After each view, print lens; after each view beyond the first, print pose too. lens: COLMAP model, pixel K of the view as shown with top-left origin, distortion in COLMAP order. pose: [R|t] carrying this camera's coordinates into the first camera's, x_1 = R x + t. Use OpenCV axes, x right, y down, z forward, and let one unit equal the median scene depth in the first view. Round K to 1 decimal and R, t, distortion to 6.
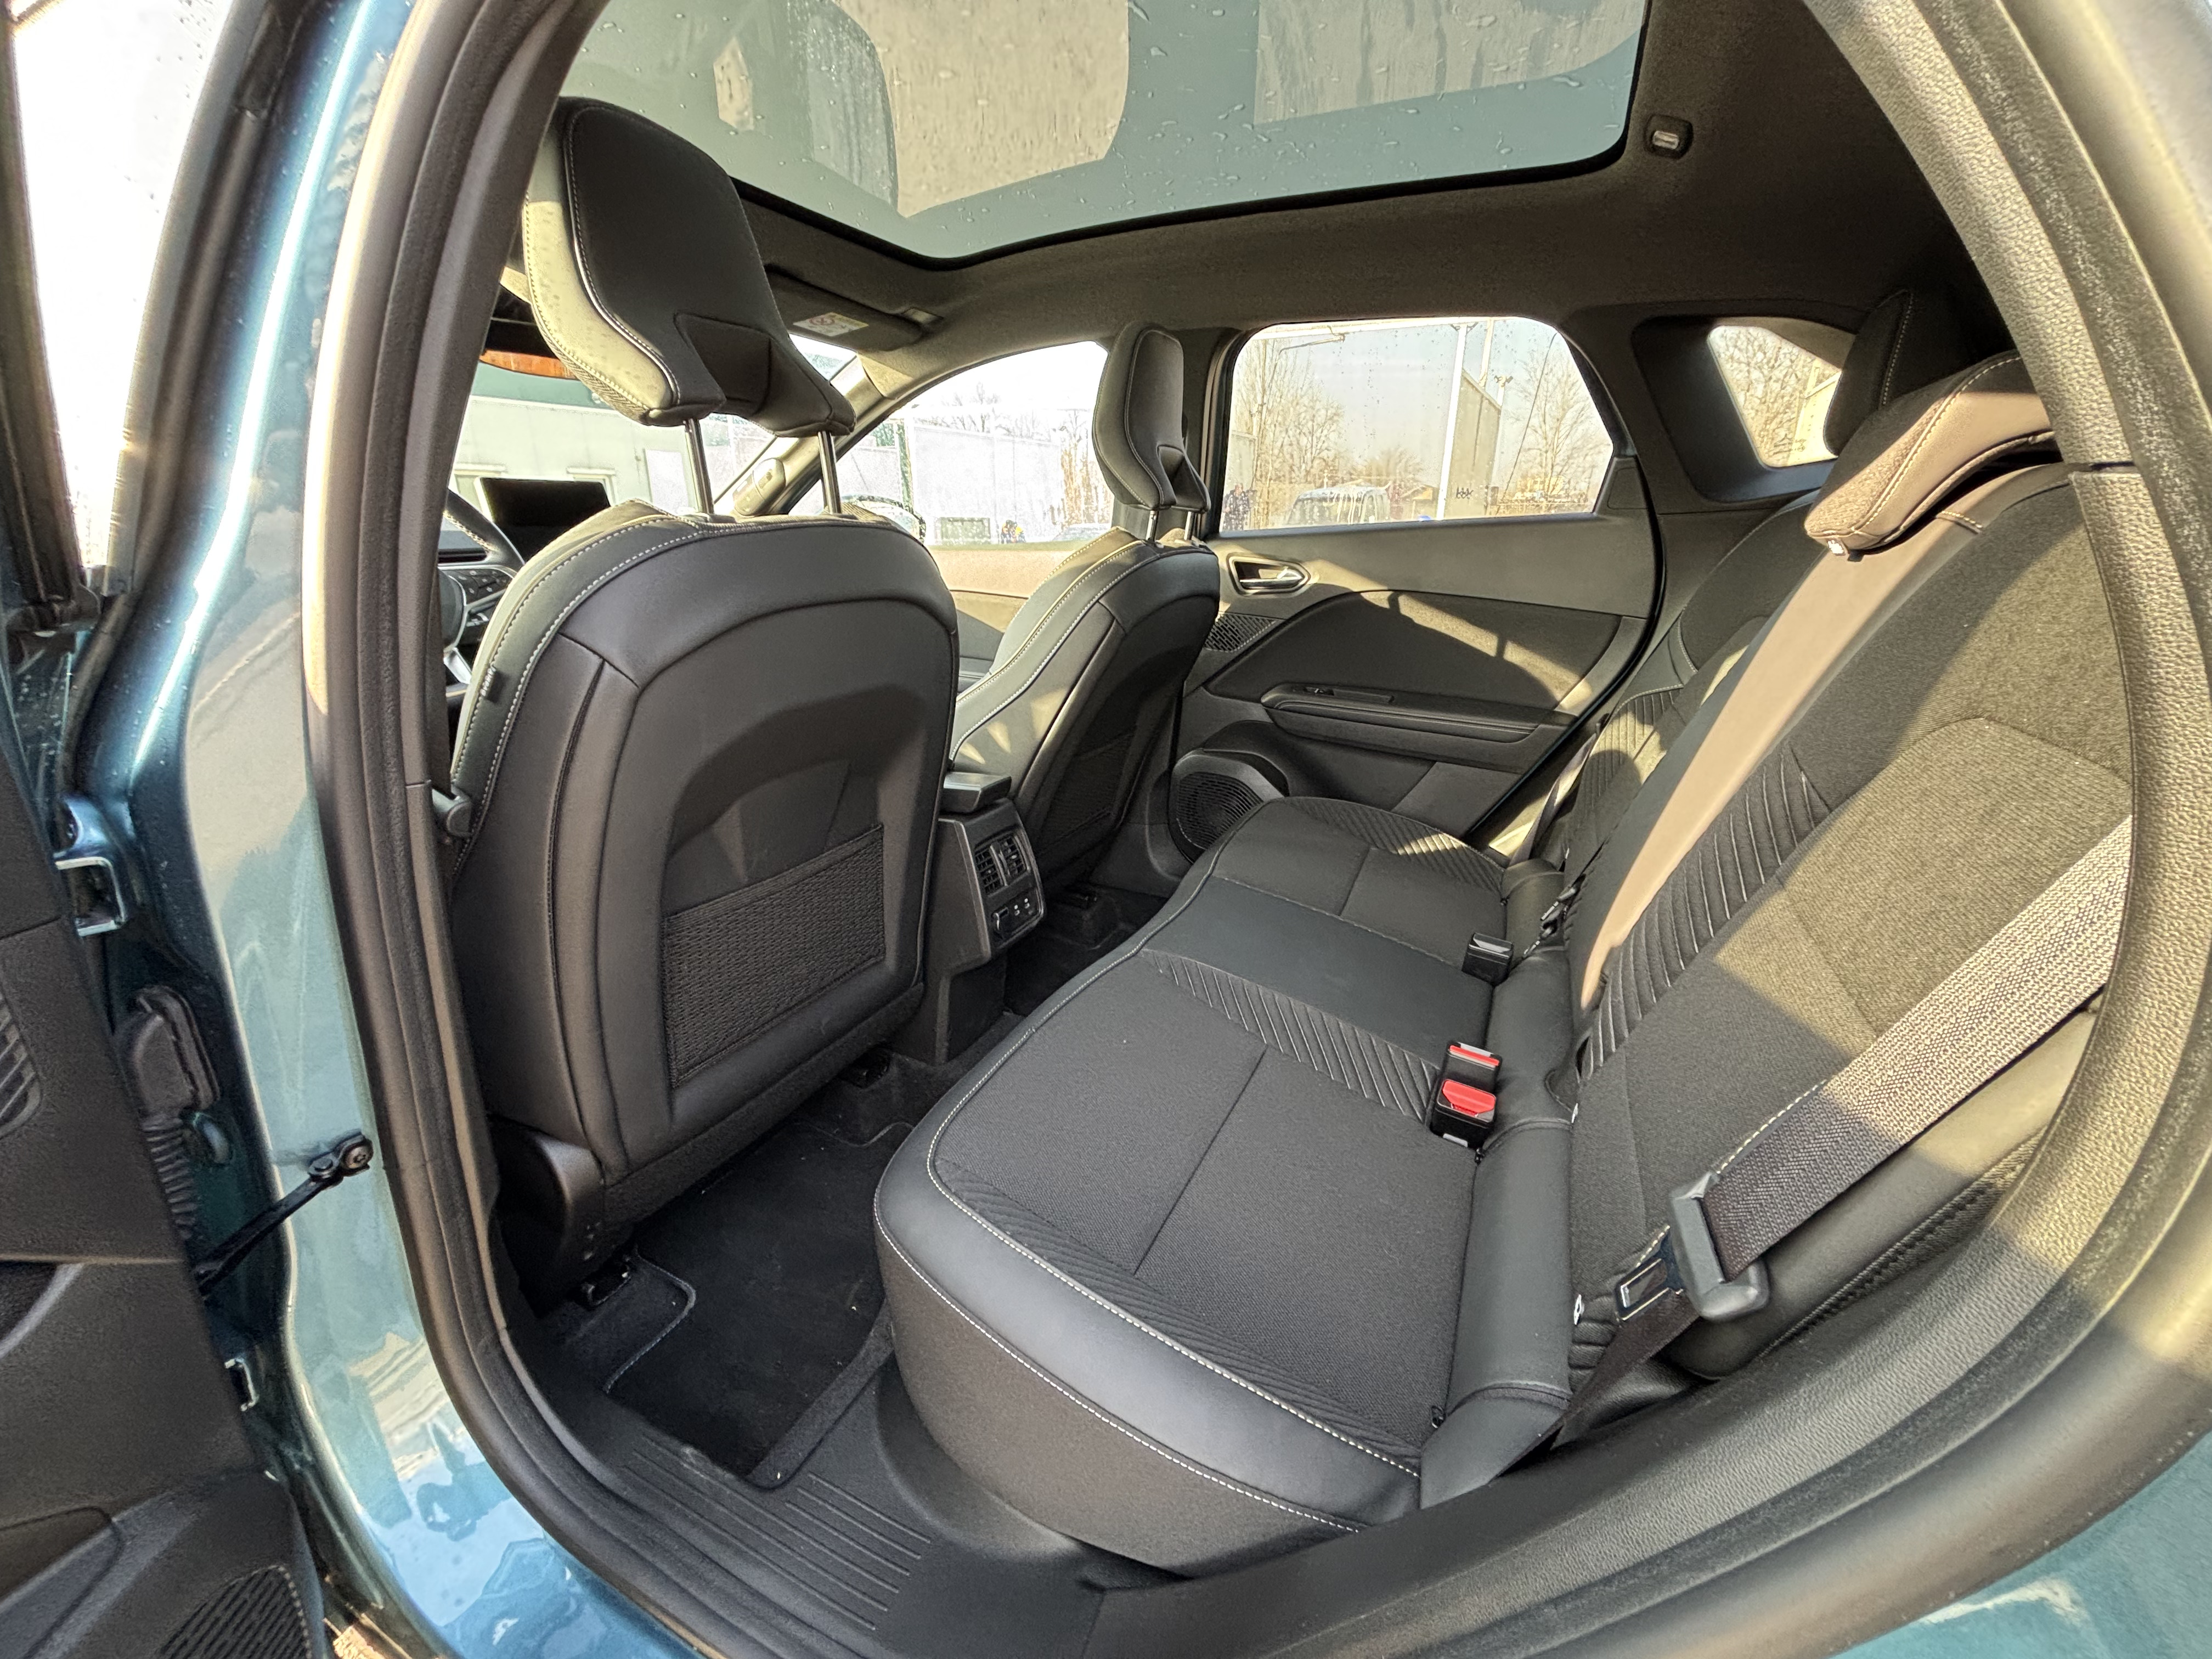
lens RADIAL K [[908.7, 0, 1100.4], [0, 908.7, 827.5], [0, 0, 1]] dist [-0.001101, 0.000732]
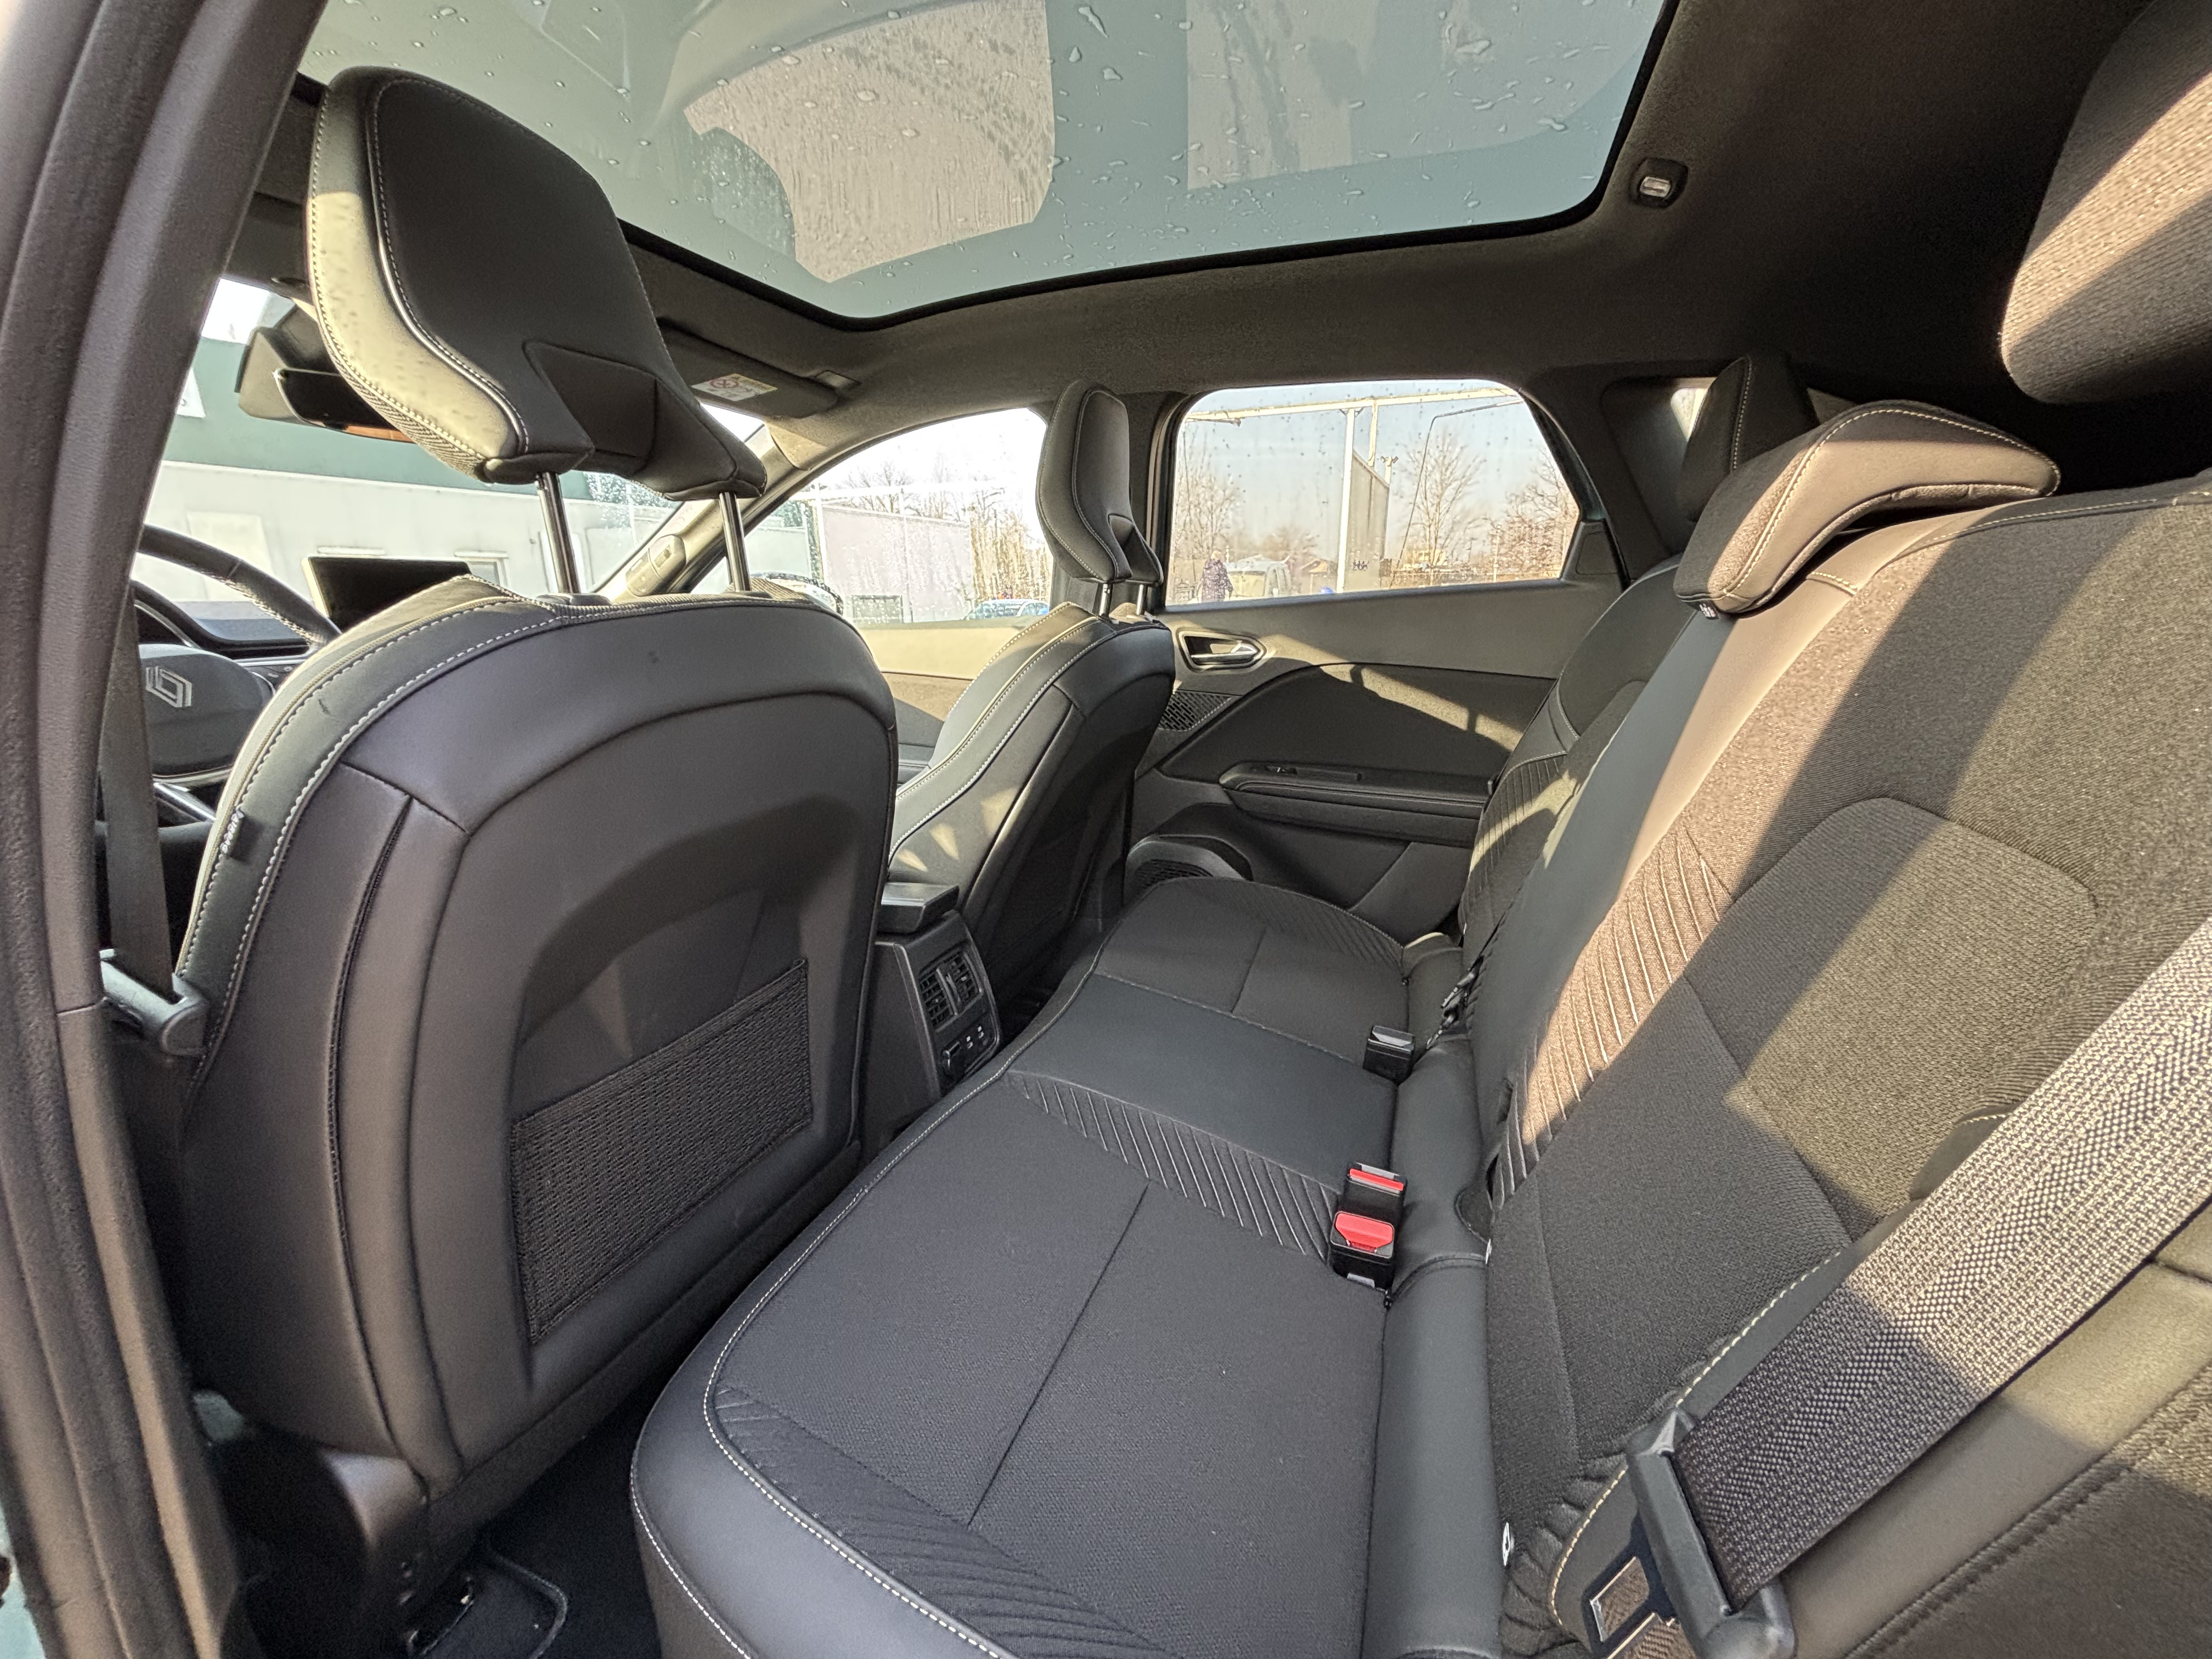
lens RADIAL K [[908.7, 0, 1106.7], [0, 908.7, 823.4], [0, 0, 1]] dist [-0.001101, 0.000732]
pose [[0.994749, -0.039048, 0.094598, -0.038034], [0.046442, 0.995928, -0.077264, -0.043666], [-0.091196, 0.081252, 0.992513, 0.129495]]
